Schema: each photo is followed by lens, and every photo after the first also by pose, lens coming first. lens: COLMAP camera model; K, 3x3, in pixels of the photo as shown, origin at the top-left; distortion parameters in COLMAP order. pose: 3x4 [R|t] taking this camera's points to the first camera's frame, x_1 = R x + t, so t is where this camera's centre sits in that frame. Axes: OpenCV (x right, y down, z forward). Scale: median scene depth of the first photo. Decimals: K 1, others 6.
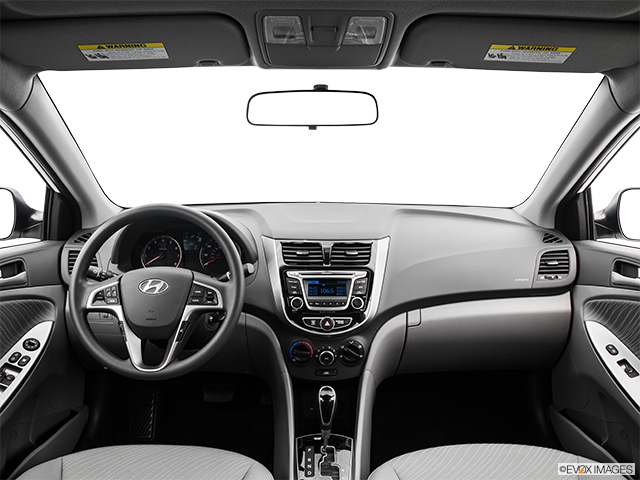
lens RADIAL K [[488.7, 0, 308.7], [0, 488.7, 239.8], [0, 0, 1]] dist [-0.126076, 0.064669]
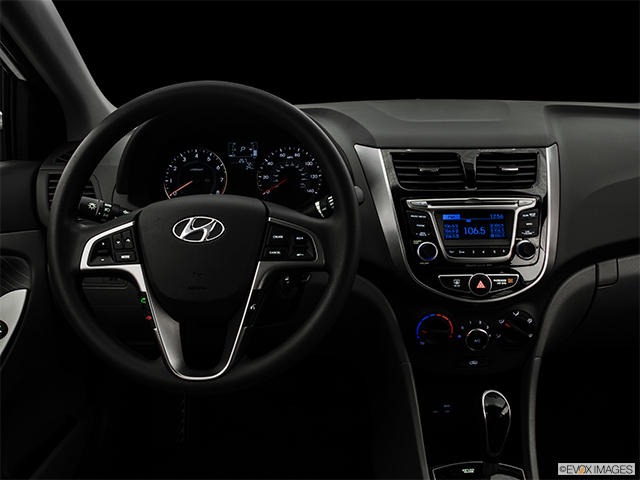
lens RADIAL K [[555.1, 0, 319.7], [0, 555.1, 241.4], [0, 0, 1]] dist [-0.081974, 0.040981]
pose [[0.999499, -0.014592, -0.028097, -0.138037], [0.017989, 0.992030, 0.124711, 0.028288], [0.026053, -0.125154, 0.991795, 0.310198]]
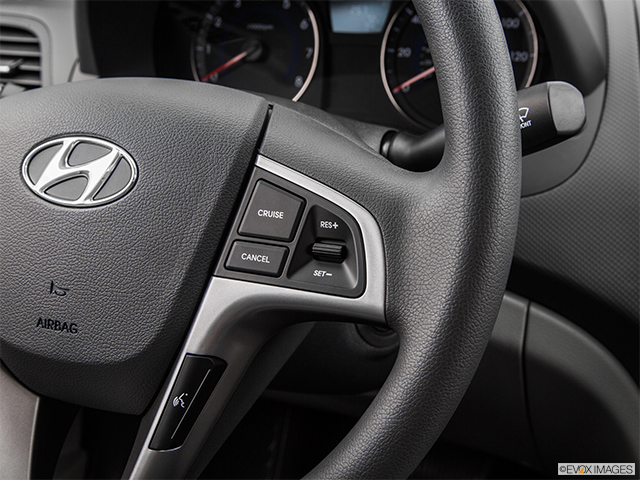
lens RADIAL K [[920.3, 0, 322.0], [0, 920.3, 242.0], [0, 0, 1]] dist [-0.171435, 0.000000]
pose [[0.929782, 0.110780, -0.351046, -0.067101], [-0.038415, 0.977636, 0.206766, 0.034940], [0.366101, -0.178762, 0.913244, 0.567707]]
